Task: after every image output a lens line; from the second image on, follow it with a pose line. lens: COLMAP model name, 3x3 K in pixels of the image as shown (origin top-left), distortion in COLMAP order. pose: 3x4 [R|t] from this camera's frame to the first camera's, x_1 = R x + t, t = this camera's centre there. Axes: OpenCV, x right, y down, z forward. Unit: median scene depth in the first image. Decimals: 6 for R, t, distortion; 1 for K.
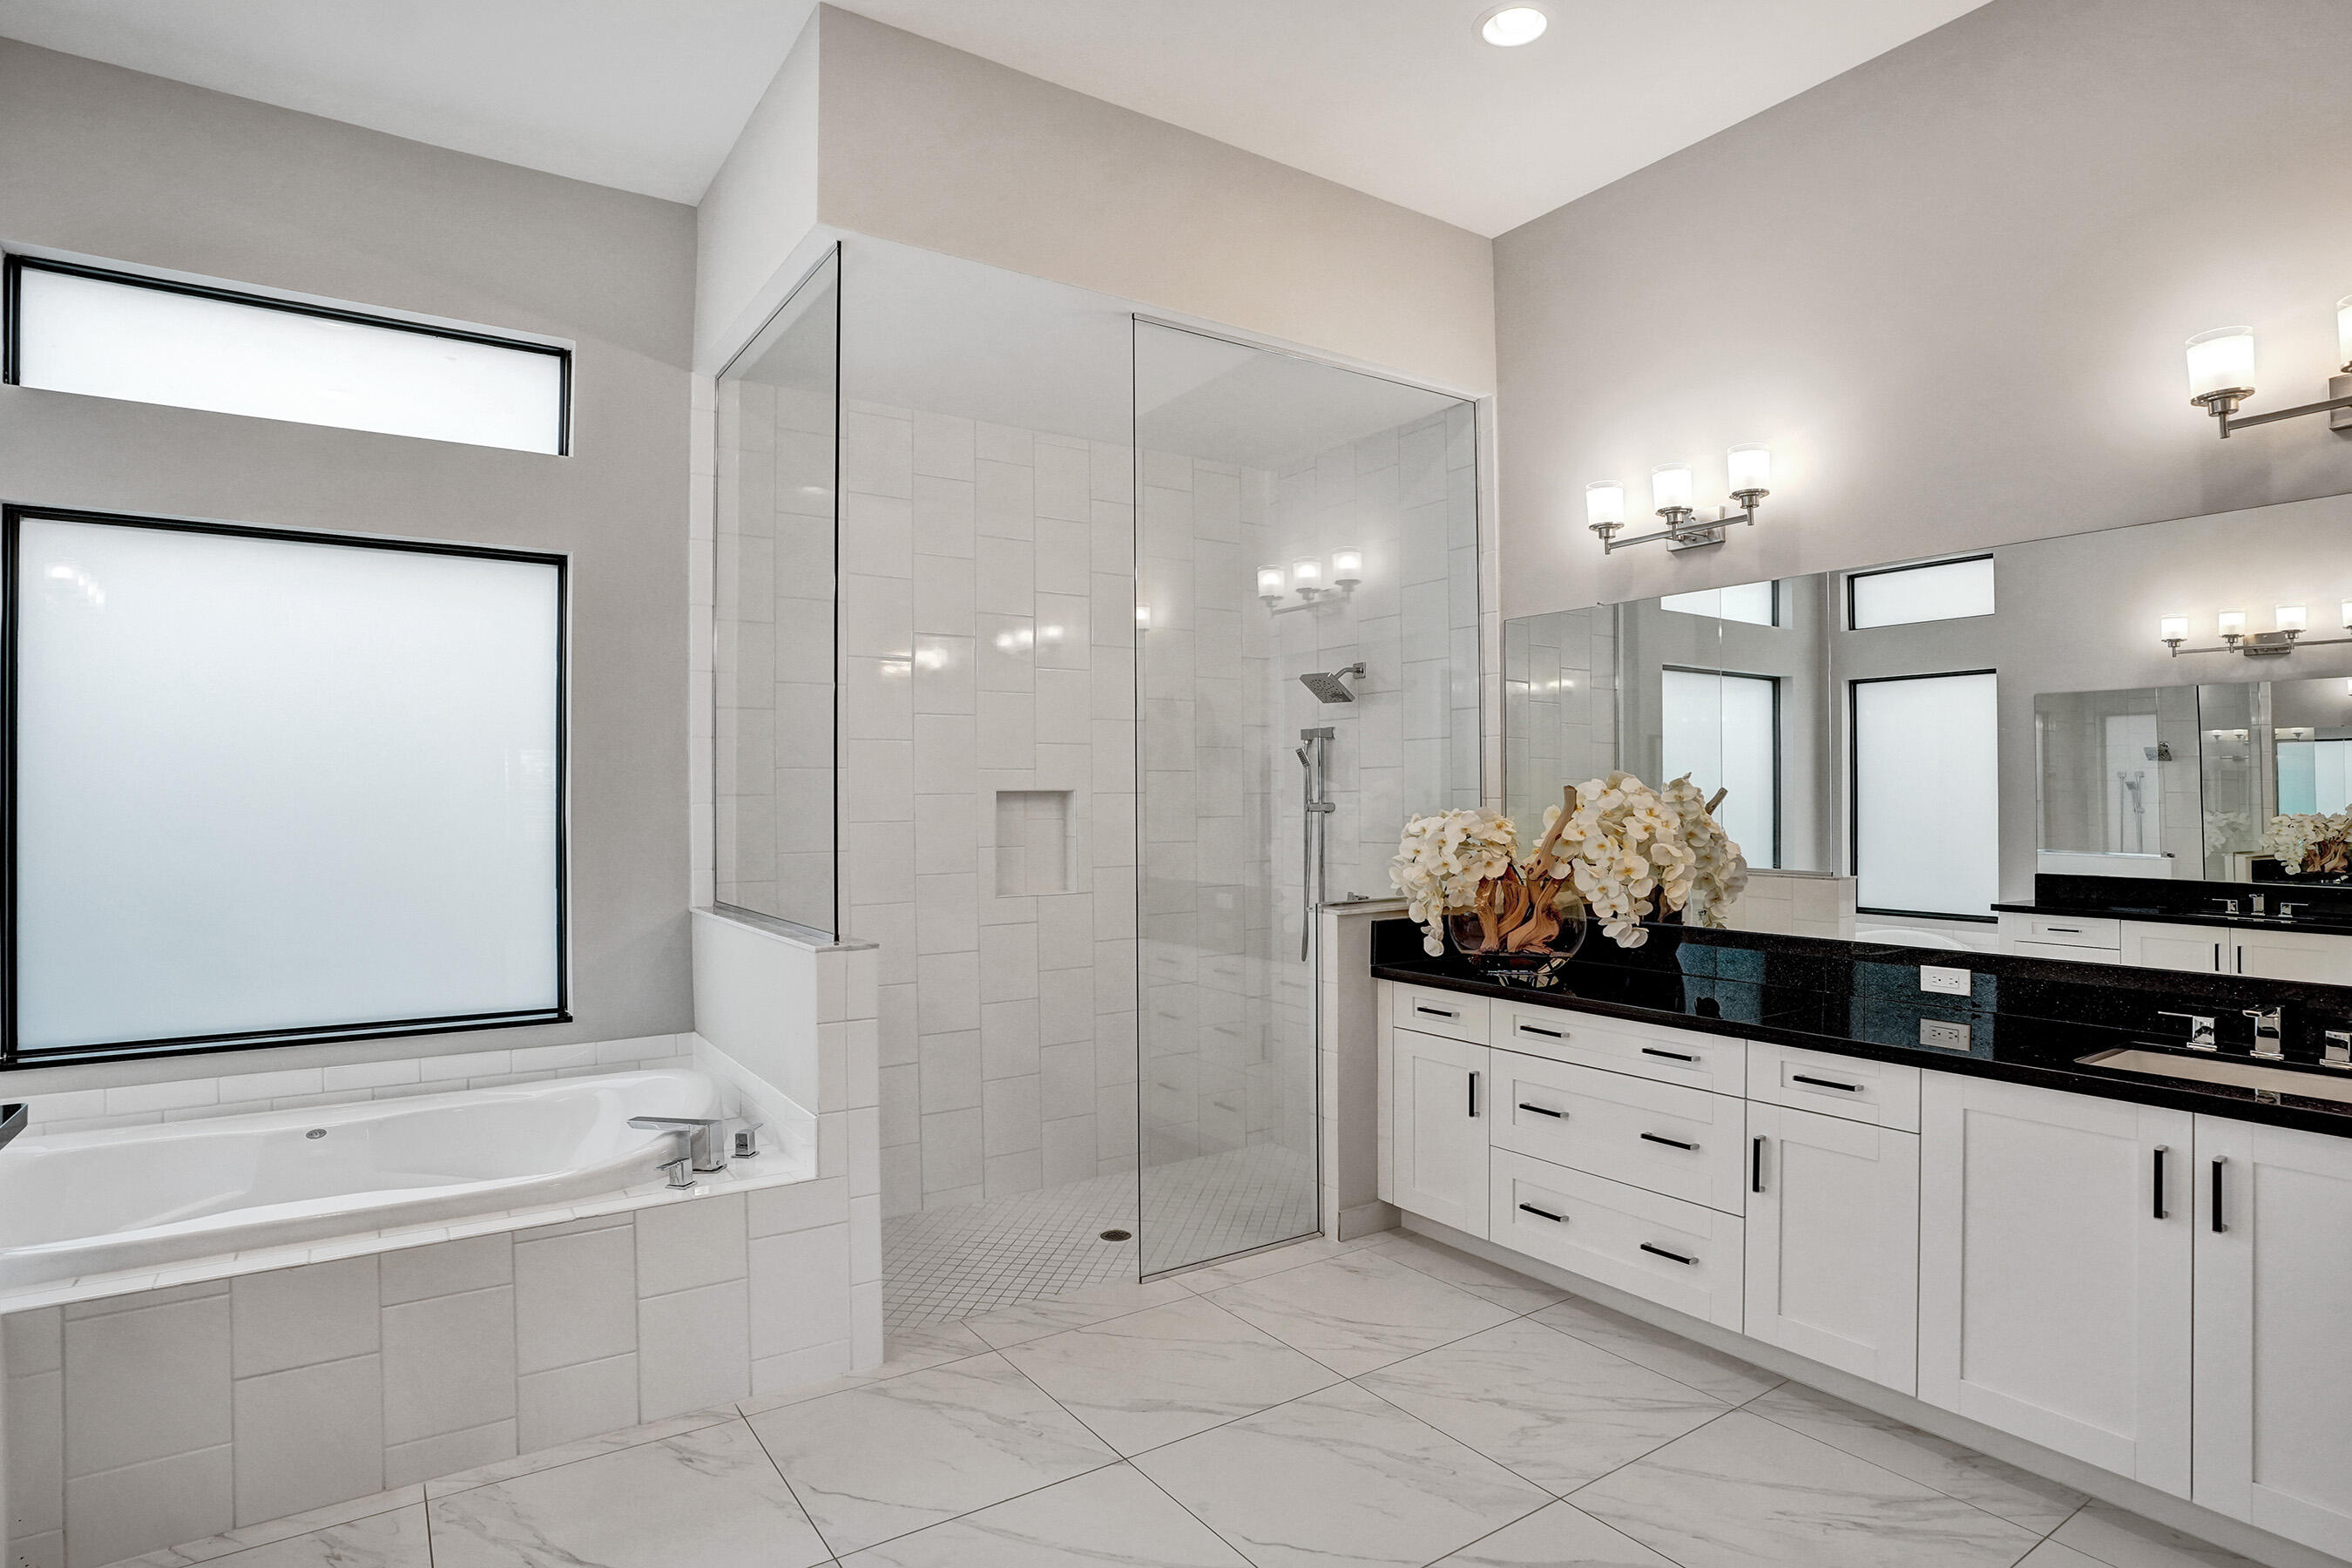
lens RADIAL K [[1231.4, 0, 1176.0], [0, 1231.4, 784.0], [0, 0, 1]] dist [-0.088600, 0.033899]
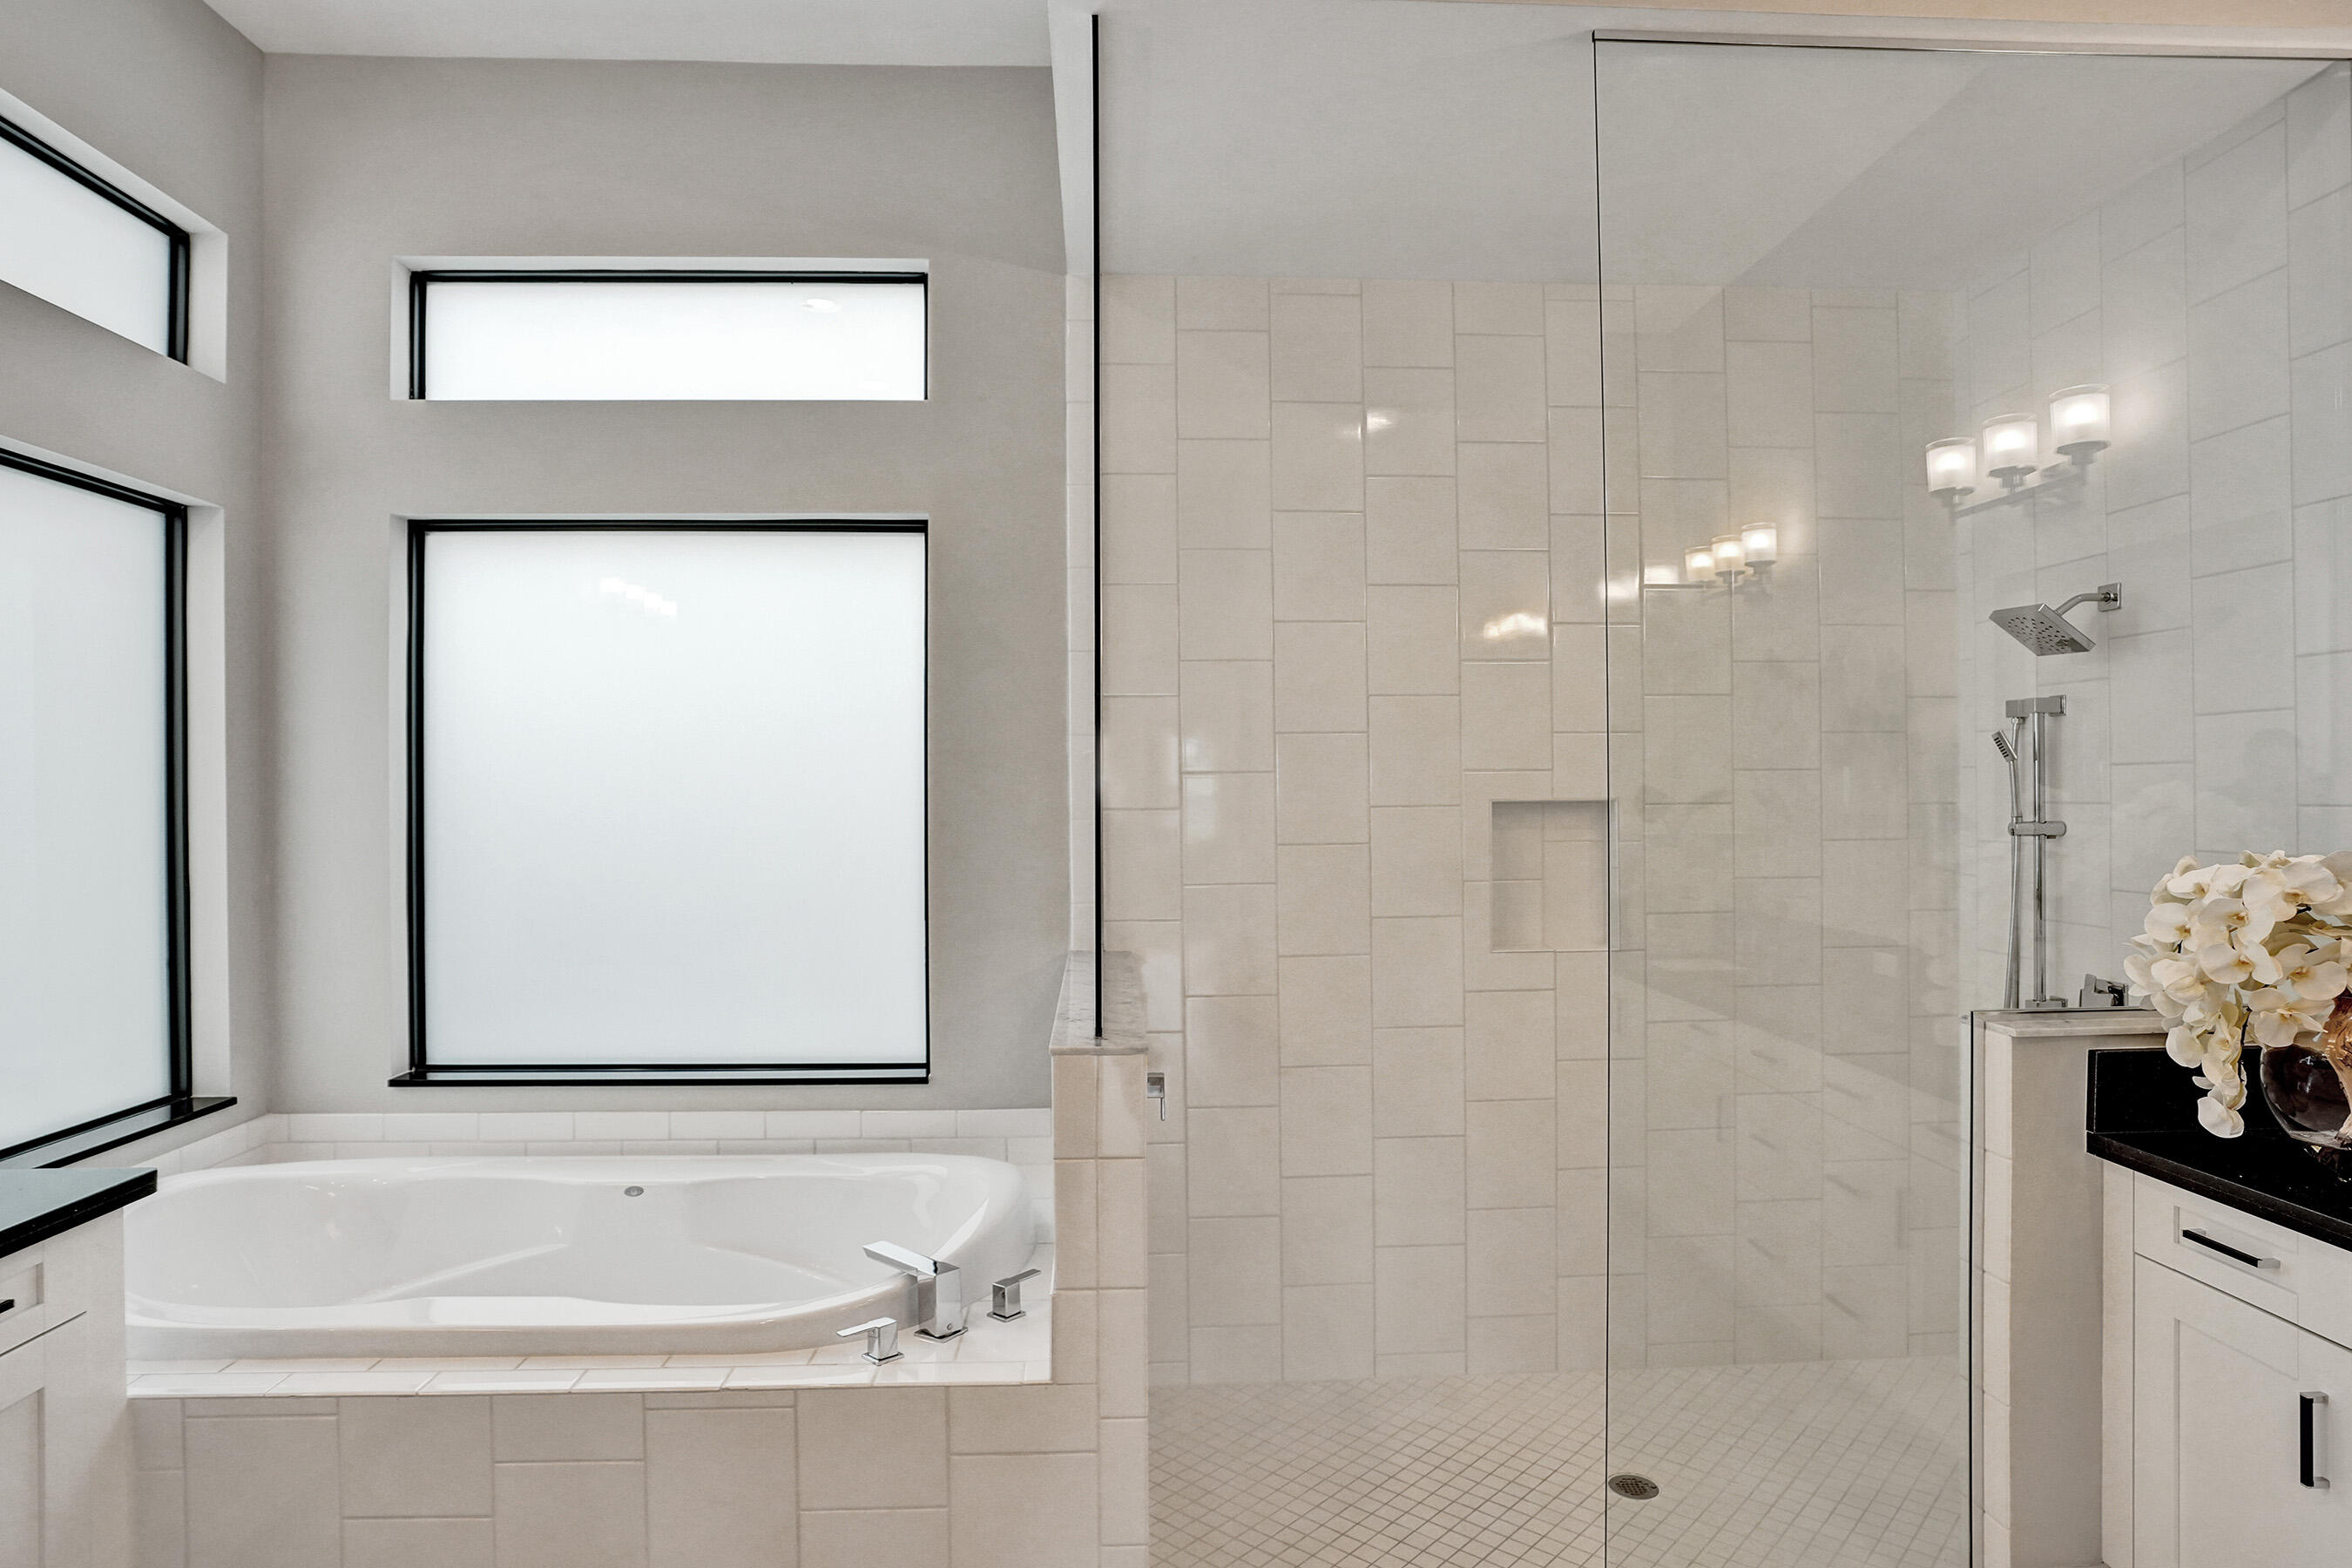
lens RADIAL K [[1334.6, 0, 1176.0], [0, 1334.6, 784.0], [0, 0, 1]] dist [-0.063908, 0.023926]
pose [[0.853951, -0.000860, -0.520353, 0.118783], [0.005936, 0.999950, 0.008089, -0.014640], [0.520320, -0.009997, 0.853913, 0.313972]]
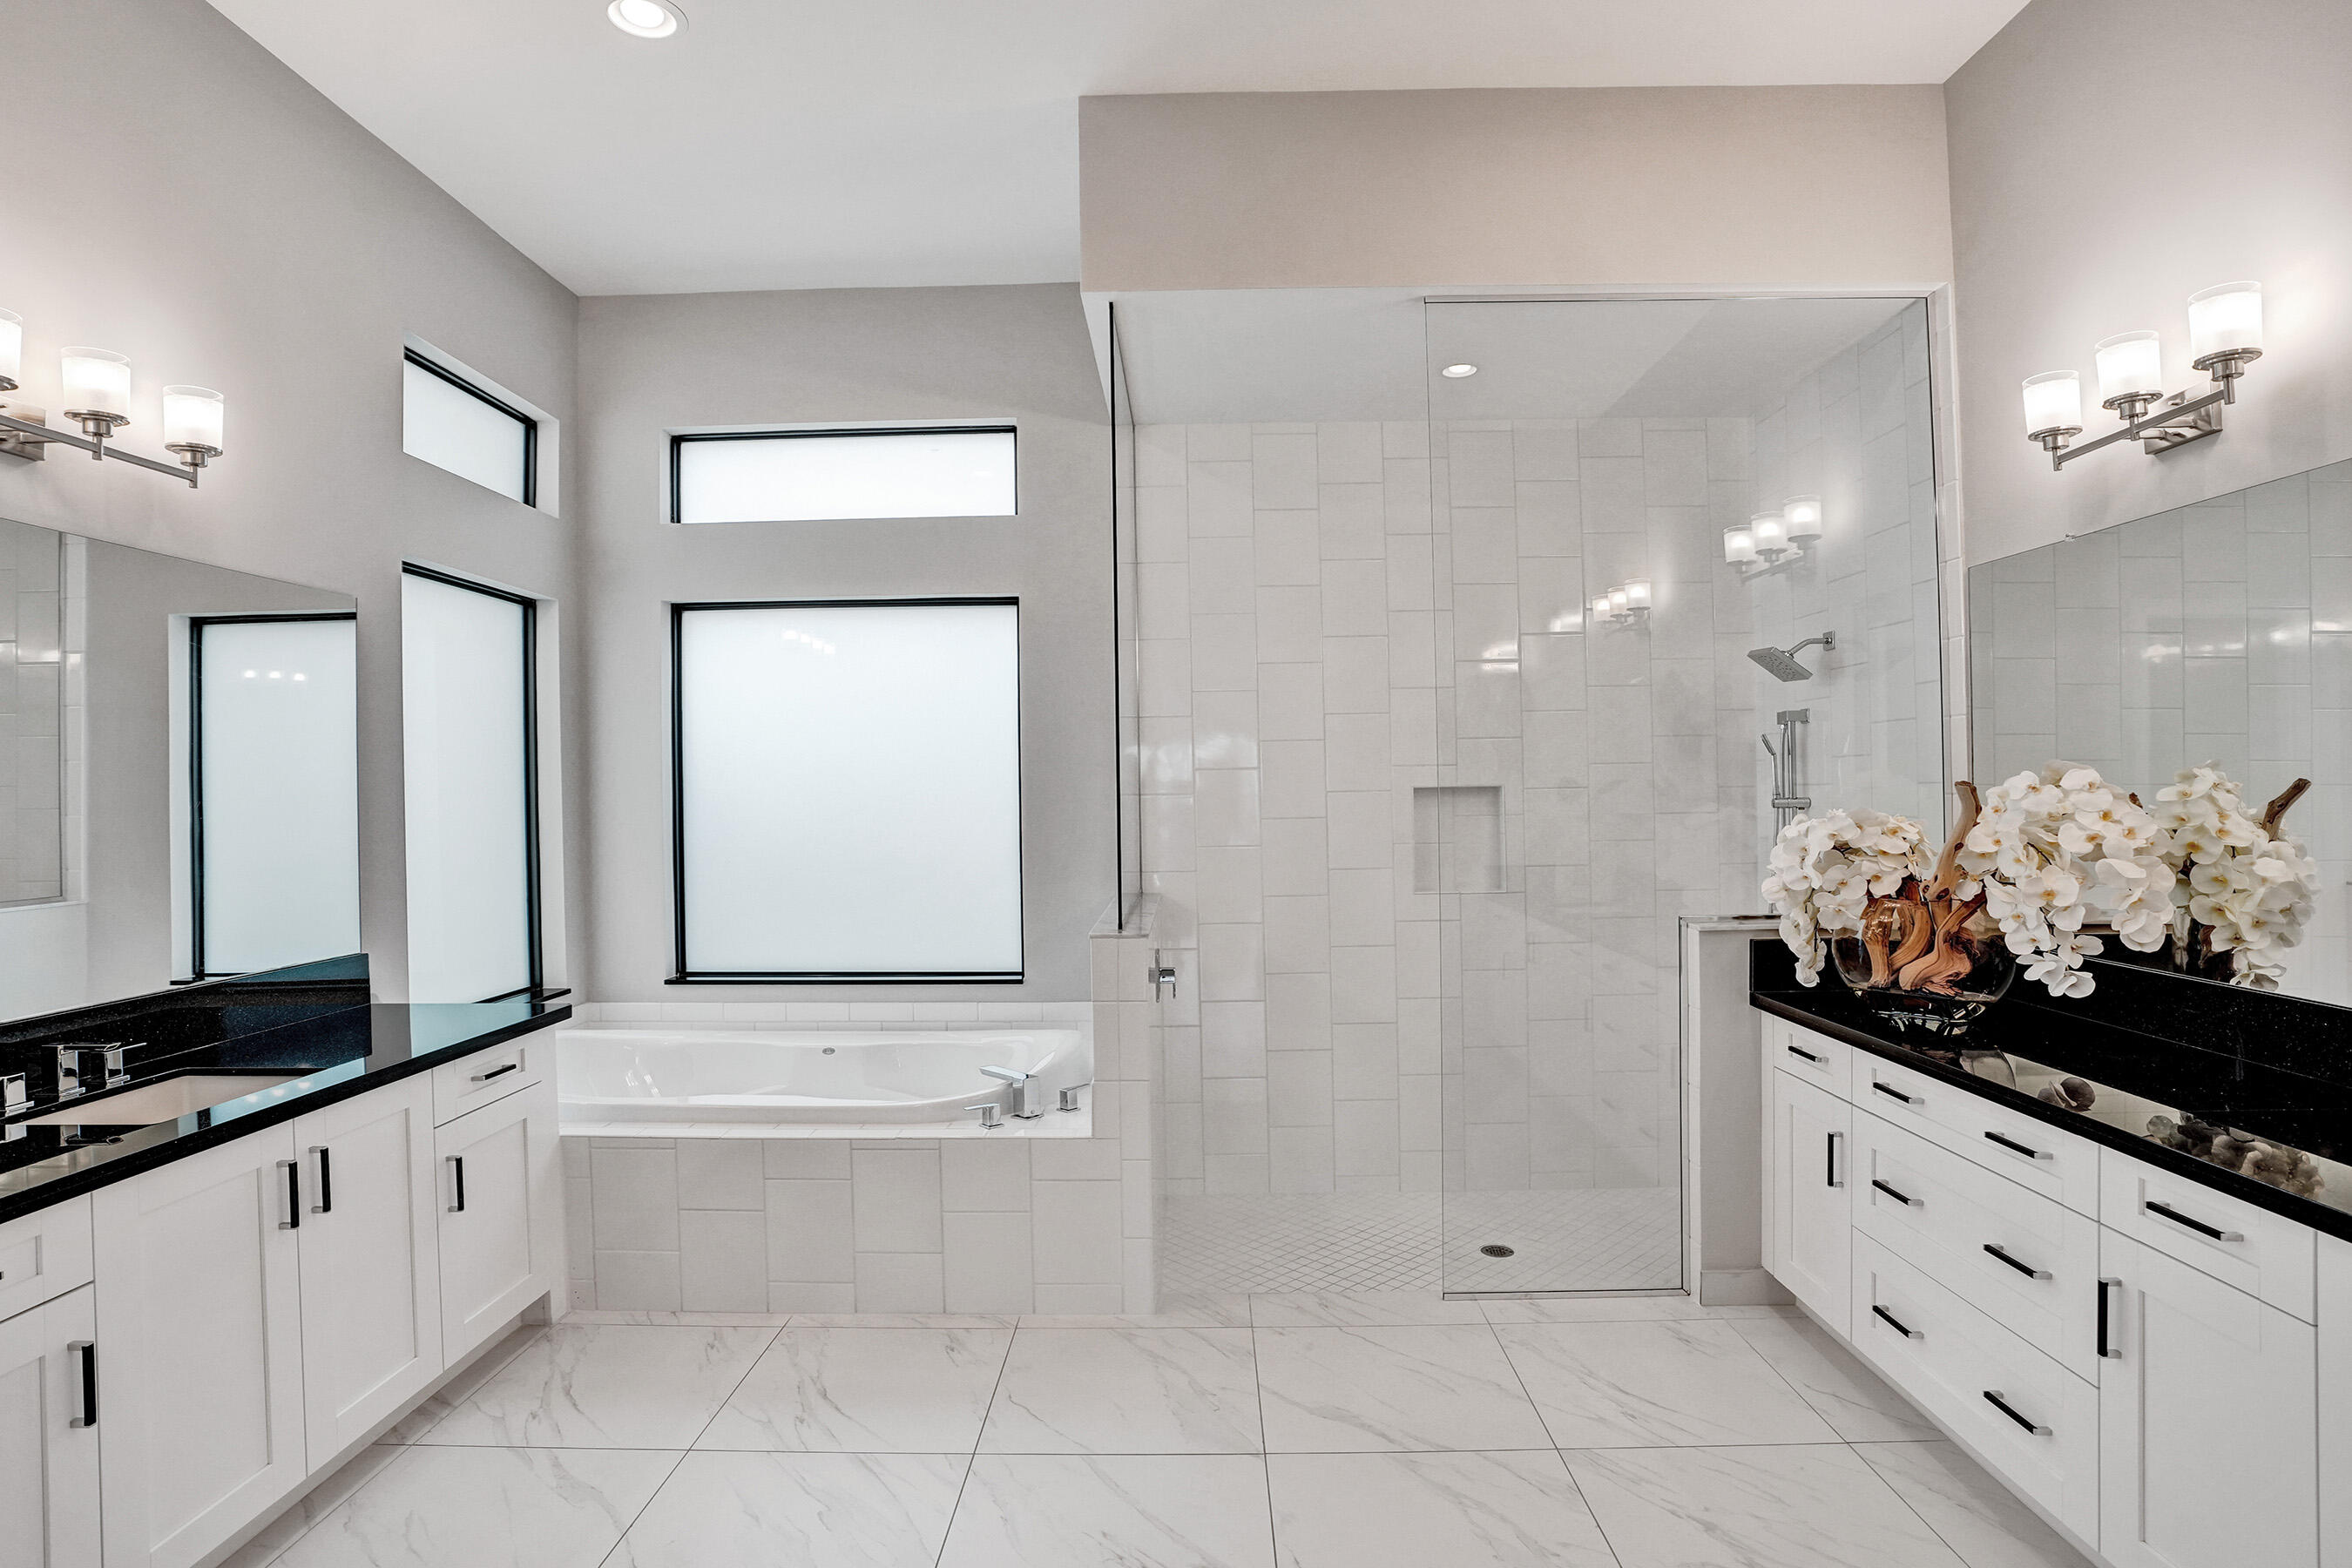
lens RADIAL K [[1231.4, 0, 1176.0], [0, 1231.4, 784.0], [0, 0, 1]] dist [-0.088600, 0.033899]
pose [[0.815697, -0.008053, -0.578423, 0.336814], [0.015589, 0.999846, 0.008063, -0.010240], [0.578269, -0.015594, 0.815697, 0.091171]]
